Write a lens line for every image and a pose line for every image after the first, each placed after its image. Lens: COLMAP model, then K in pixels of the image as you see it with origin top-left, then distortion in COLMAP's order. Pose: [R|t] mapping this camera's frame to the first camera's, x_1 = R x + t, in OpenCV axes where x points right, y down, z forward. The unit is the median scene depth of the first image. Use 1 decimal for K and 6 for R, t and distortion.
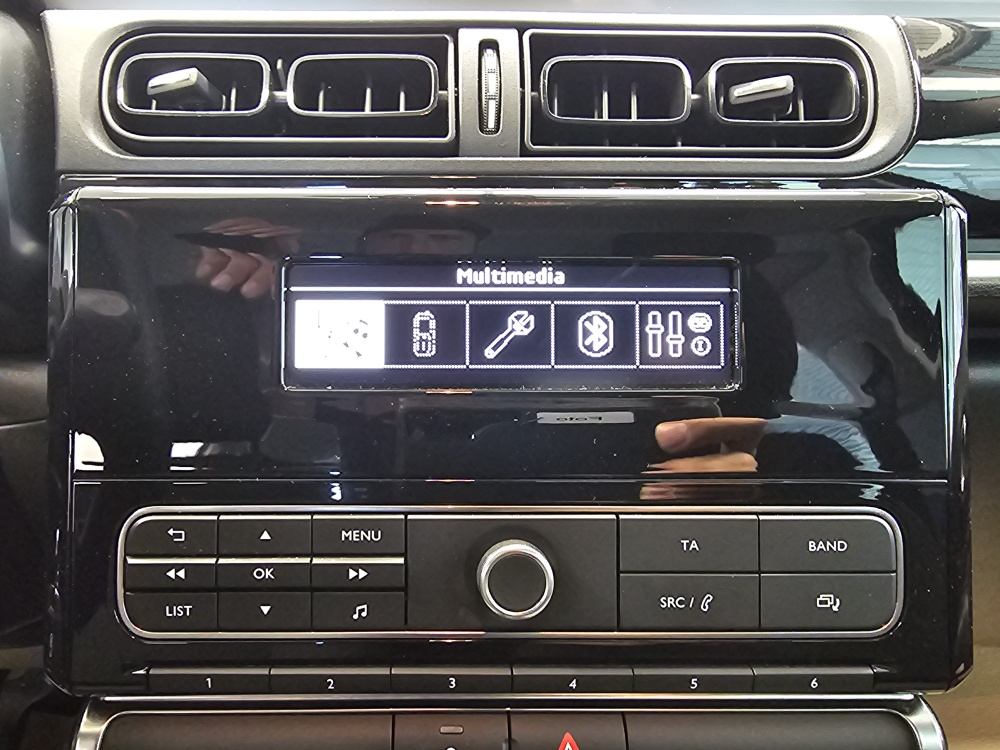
lens RADIAL K [[695.0, 0, 492.1], [0, 695.0, 368.1], [0, 0, 1]] dist [-0.004215, -0.001726]
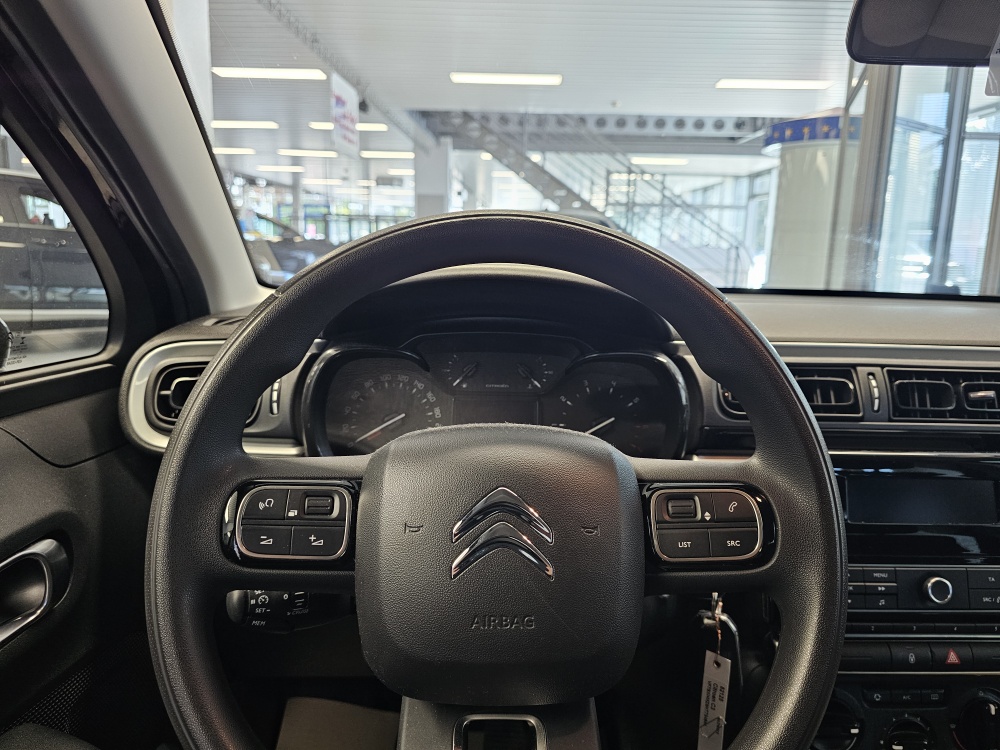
lens RADIAL K [[668.5, 0, 504.4], [0, 668.5, 369.8], [0, 0, 1]] dist [0.022225, -0.045426]
pose [[0.999701, 0.008066, -0.023071, -1.674932], [-0.010774, 0.992745, -0.119753, -0.249639], [0.021938, 0.119965, 0.992536, -1.860761]]
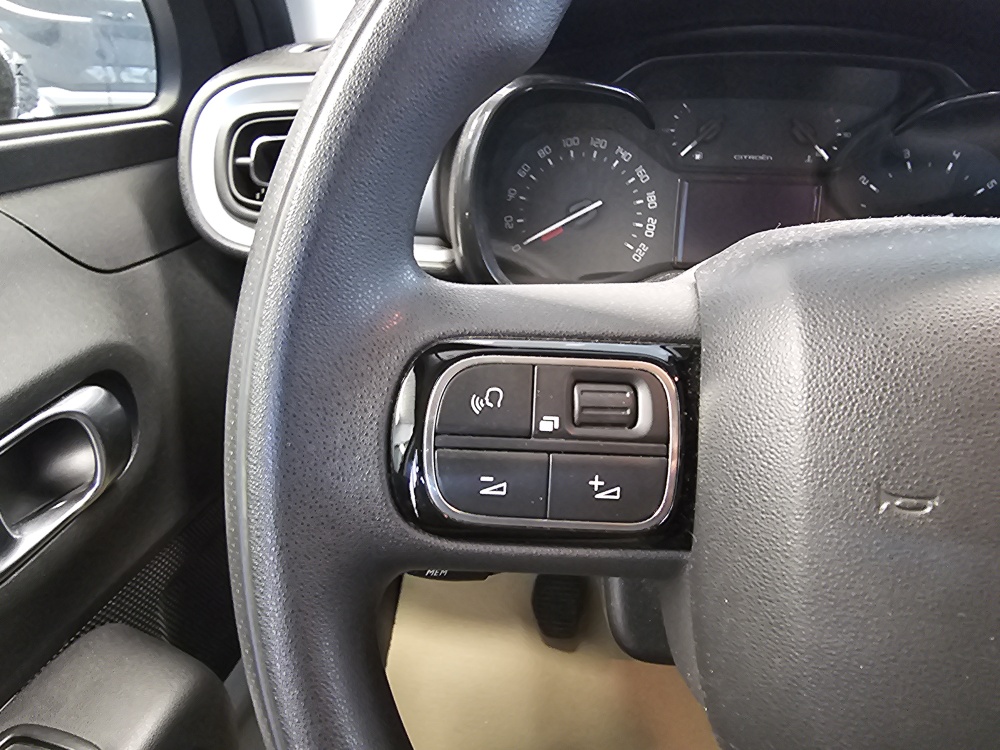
lens RADIAL K [[695.0, 0, 492.1], [0, 695.0, 368.1], [0, 0, 1]] dist [-0.004215, -0.001726]
pose [[0.986272, 0.062573, -0.152813, -2.227980], [-0.036082, 0.984725, 0.170336, -0.267157], [0.161138, -0.162484, 0.973465, -0.800210]]
